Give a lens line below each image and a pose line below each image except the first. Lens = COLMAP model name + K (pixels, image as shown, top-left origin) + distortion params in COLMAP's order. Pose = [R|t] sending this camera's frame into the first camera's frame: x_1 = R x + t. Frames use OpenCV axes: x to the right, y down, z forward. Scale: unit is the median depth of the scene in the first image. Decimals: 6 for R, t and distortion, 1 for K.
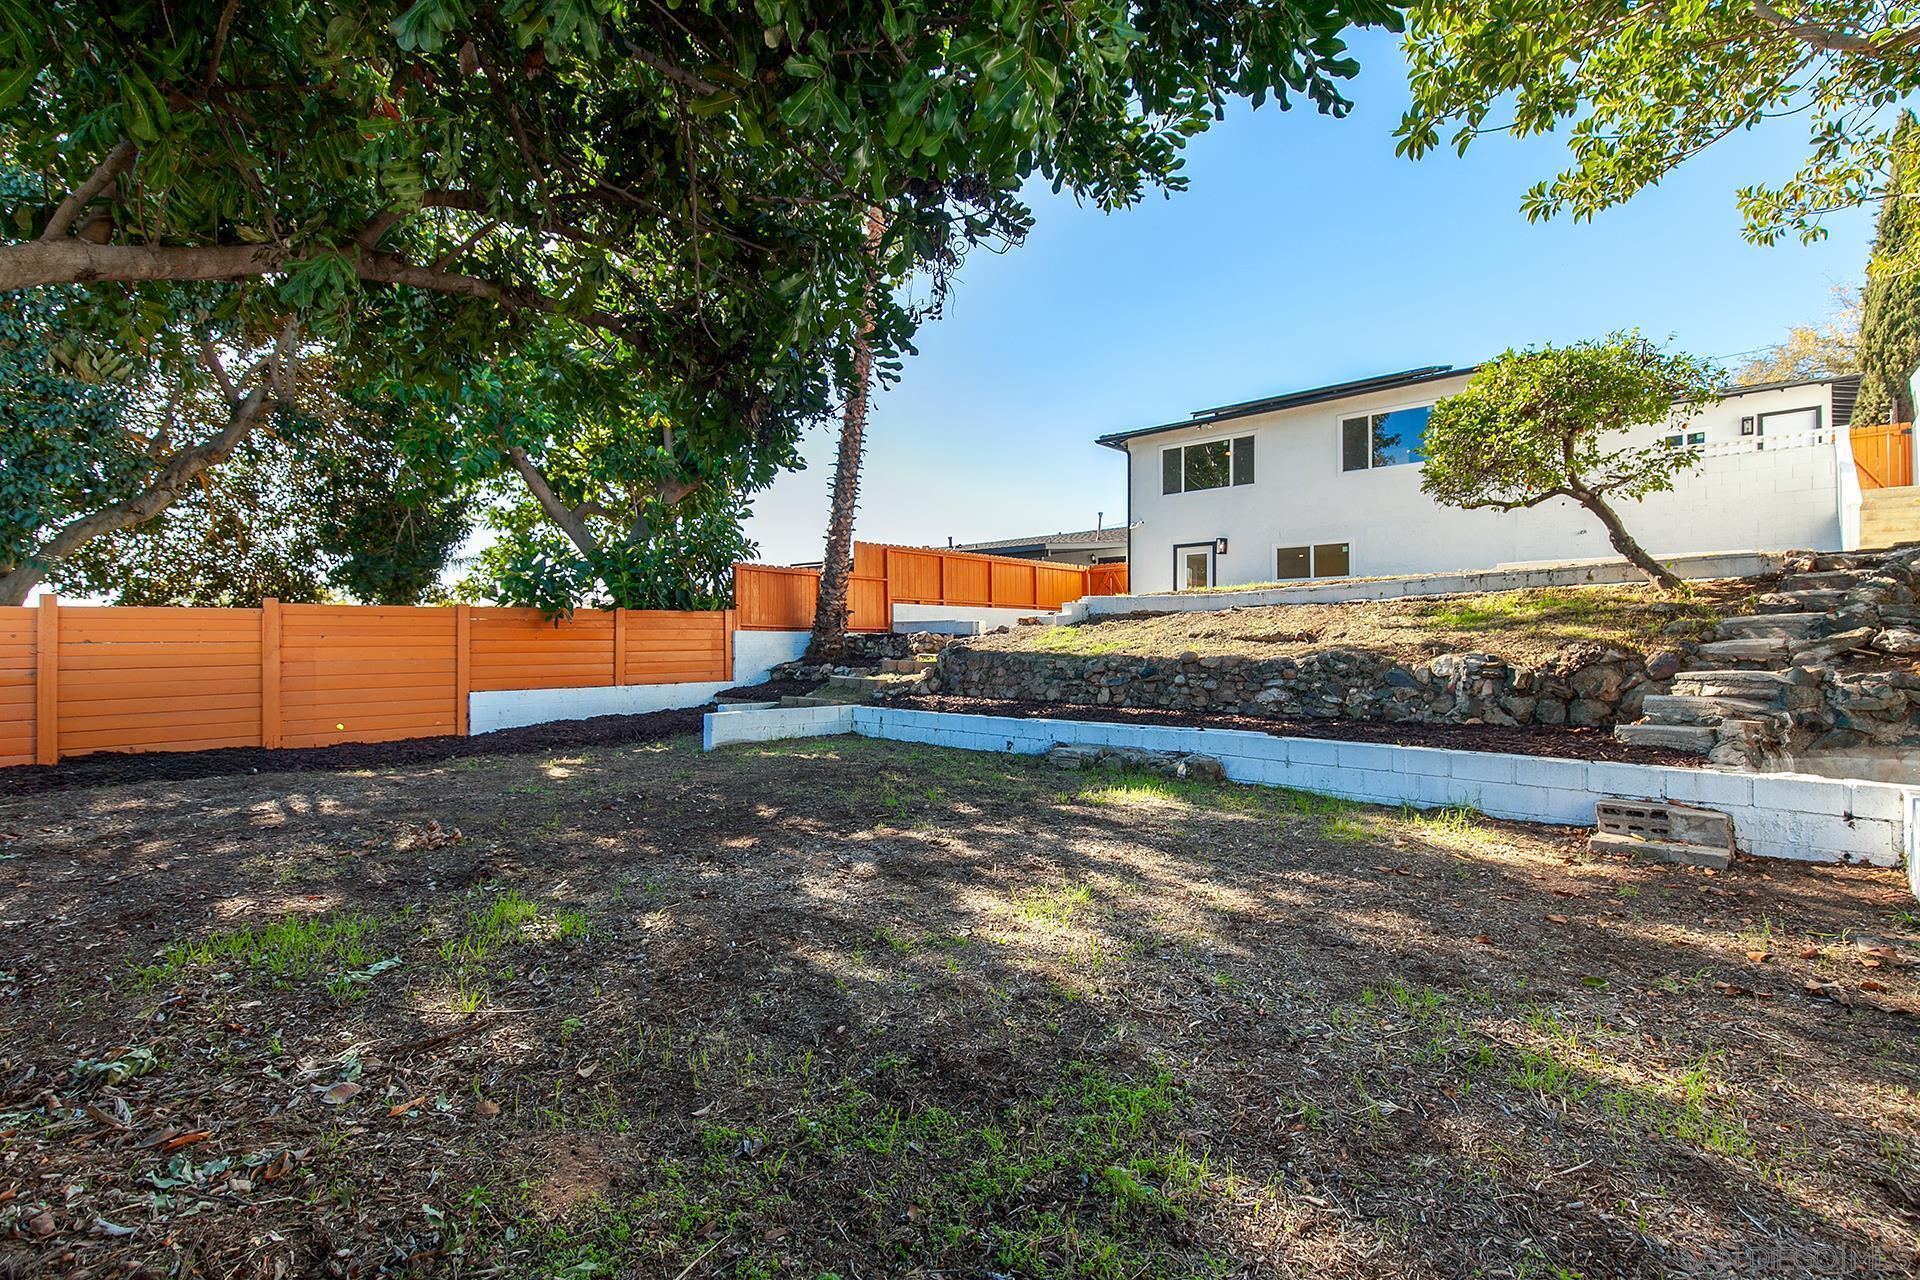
lens RADIAL K [[882.7, 0, 968.9], [0, 882.7, 633.7], [0, 0, 1]] dist [0.009572, -0.000950]
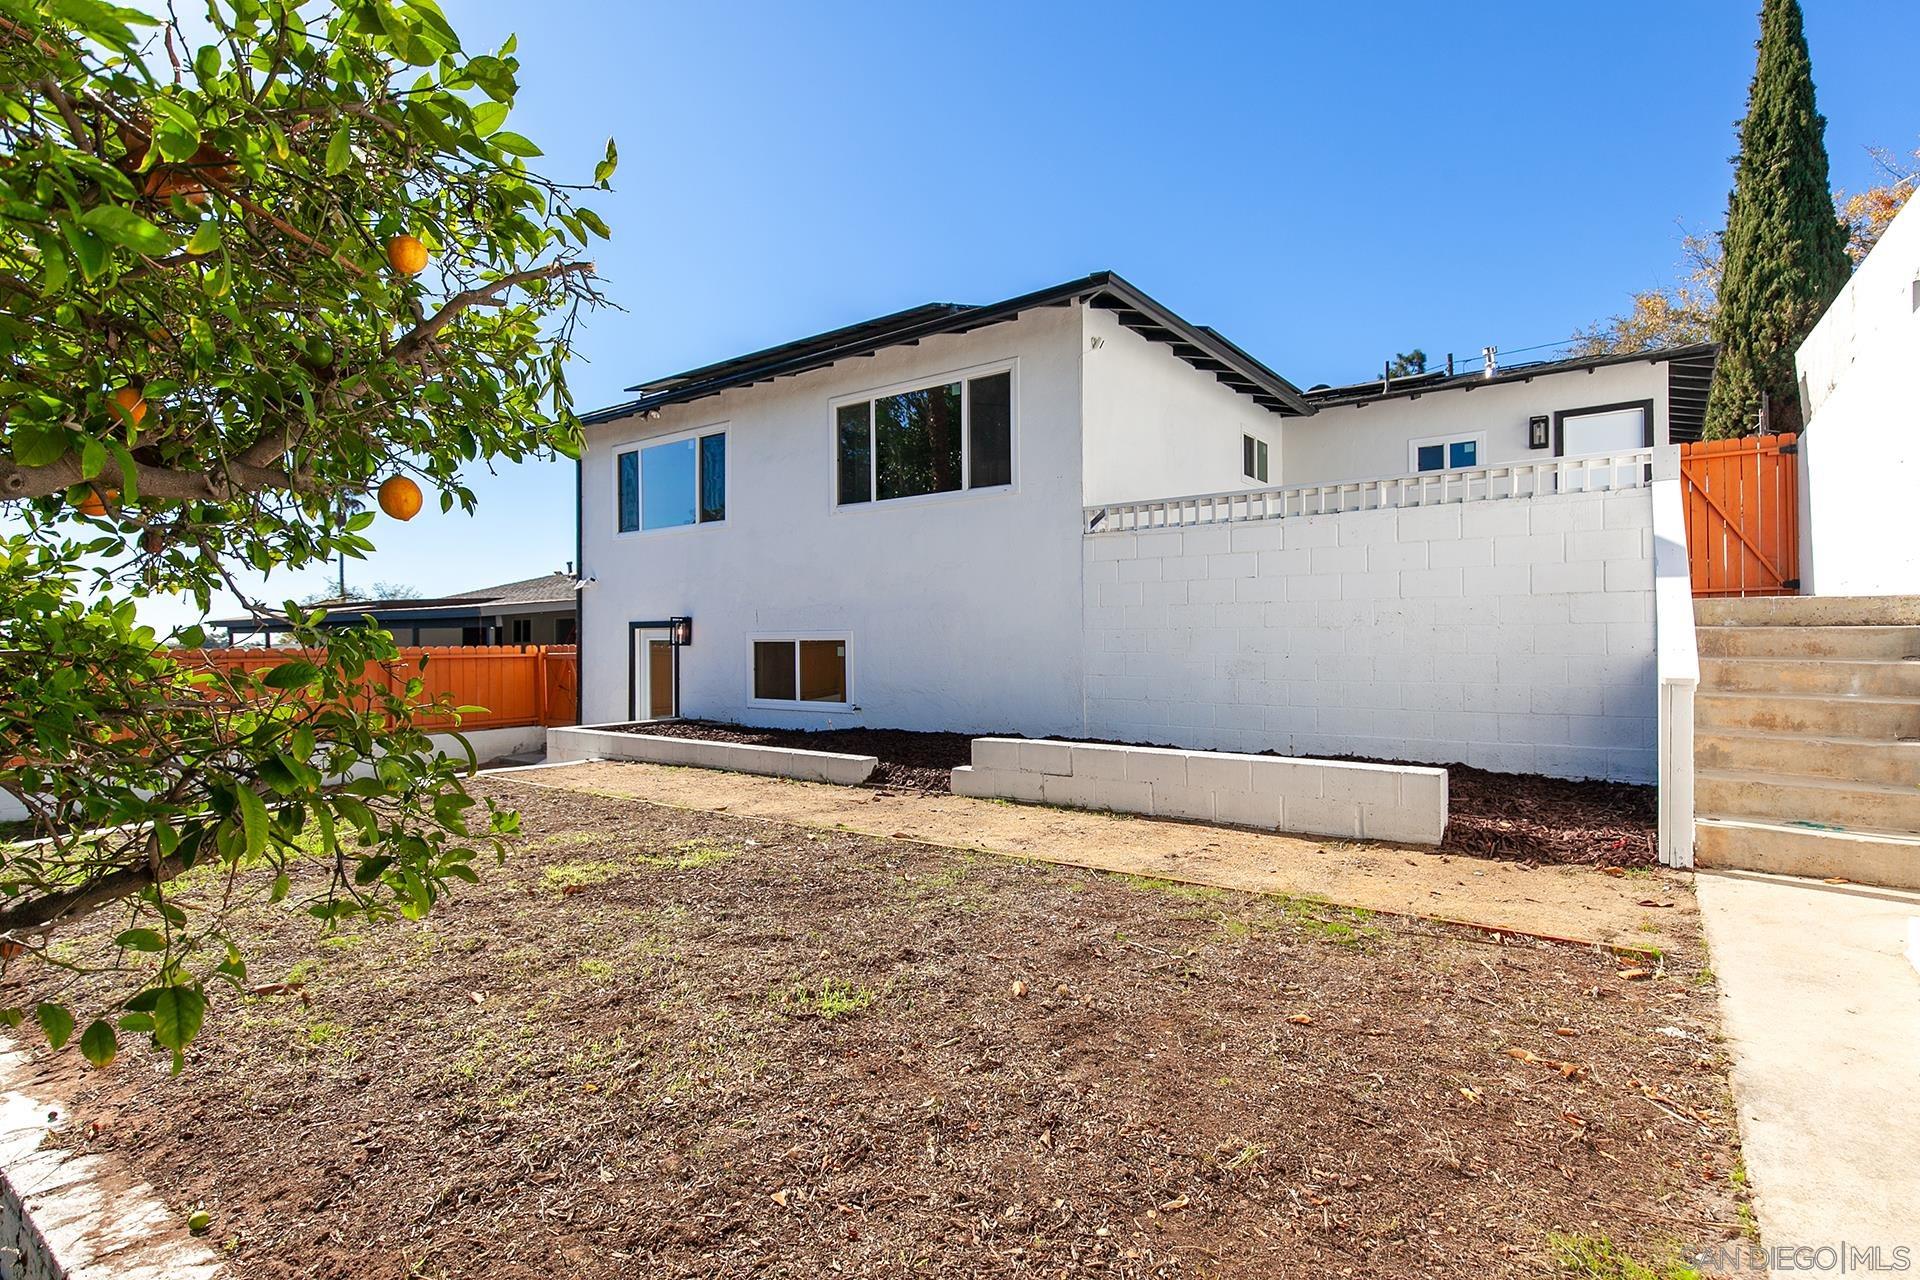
lens RADIAL K [[960.1, 0, 950.4], [0, 960.1, 649.2], [0, 0, 1]] dist [-0.000786, -0.000850]
pose [[0.994452, -0.008346, 0.104855, 0.374618], [0.006963, 0.999884, 0.013546, -0.091045], [-0.104956, -0.012741, 0.994395, 0.366375]]
